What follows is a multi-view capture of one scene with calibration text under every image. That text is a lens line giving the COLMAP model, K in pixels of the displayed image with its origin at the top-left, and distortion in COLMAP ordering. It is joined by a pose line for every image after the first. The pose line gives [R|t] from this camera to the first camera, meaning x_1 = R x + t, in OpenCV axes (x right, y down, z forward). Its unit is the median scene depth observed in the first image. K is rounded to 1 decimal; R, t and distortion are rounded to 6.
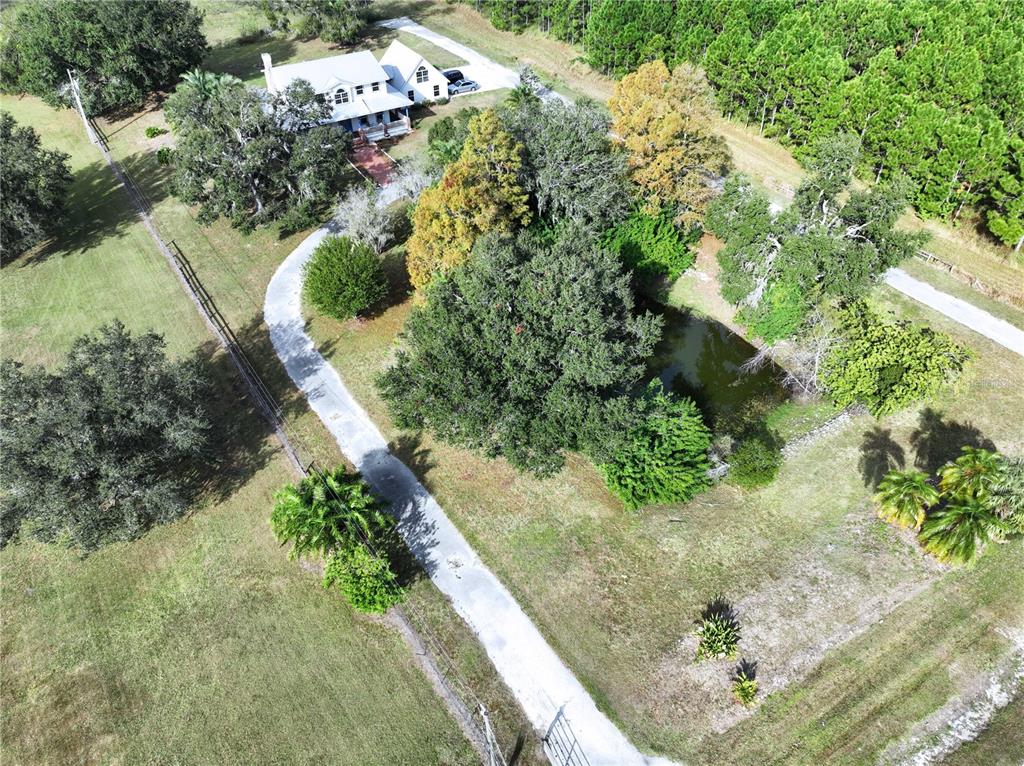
lens RADIAL K [[714.5, 0, 512.0], [0, 714.5, 382.4], [0, 0, 1]] dist [0.011254, -0.000840]
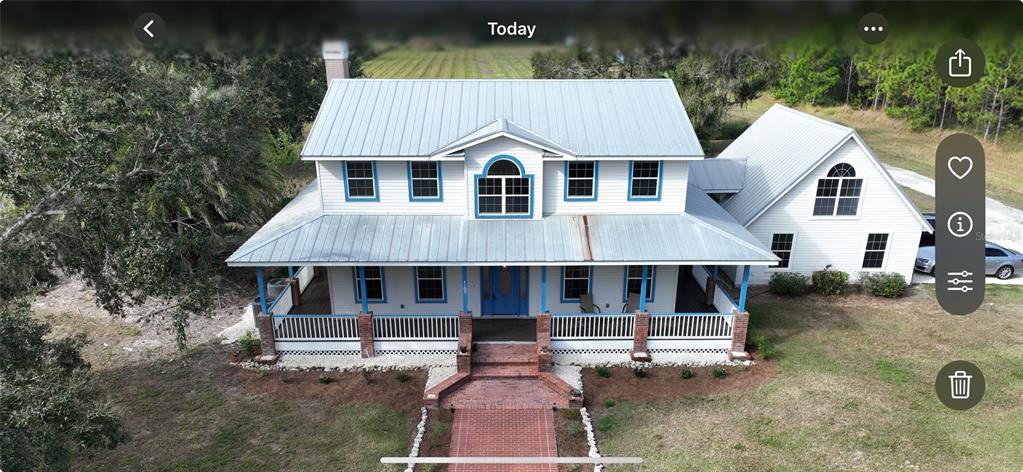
lens RADIAL K [[724.7, 0, 510.6], [0, 724.7, 308.6], [0, 0, 1]] dist [0.008545, 0.005174]
pose [[0.856899, 0.199774, -0.475200, -0.089494], [-0.348693, 0.903580, -0.248912, -0.265396], [0.379655, 0.378991, 0.843936, 0.716927]]
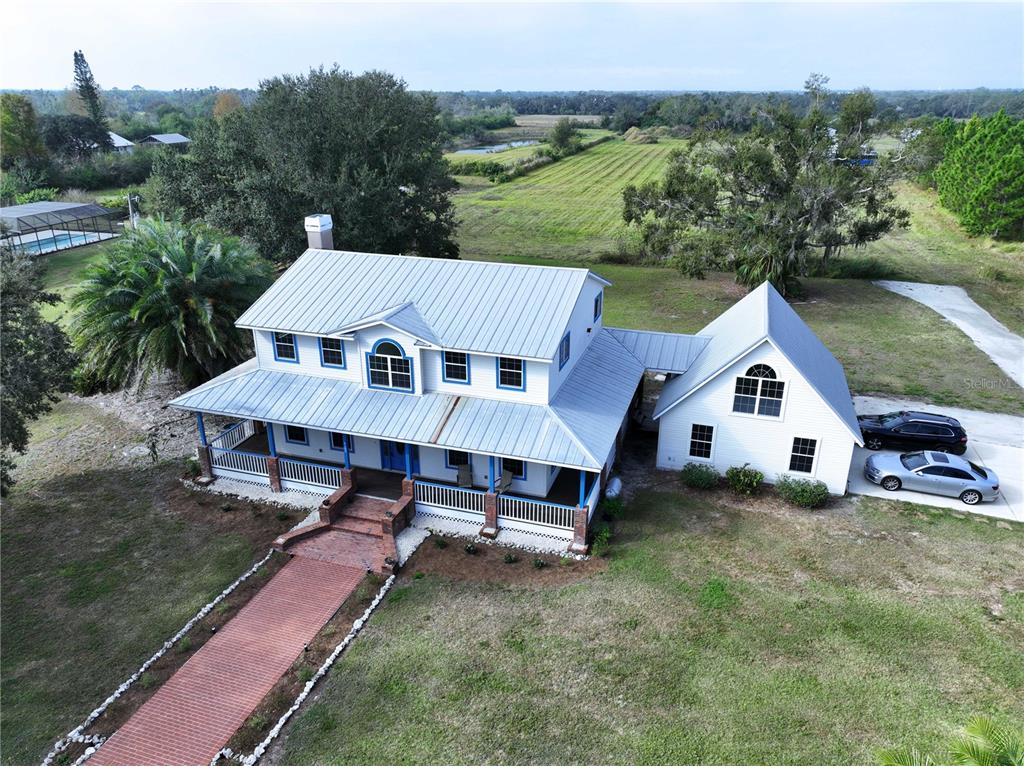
lens RADIAL K [[714.5, 0, 510.7], [0, 714.5, 382.0], [0, 0, 1]] dist [0.011254, -0.000840]
pose [[0.650414, 0.289787, -0.702129, 0.010534], [-0.511763, 0.850255, -0.123147, -0.347027], [0.561302, 0.439420, 0.701320, 0.742573]]
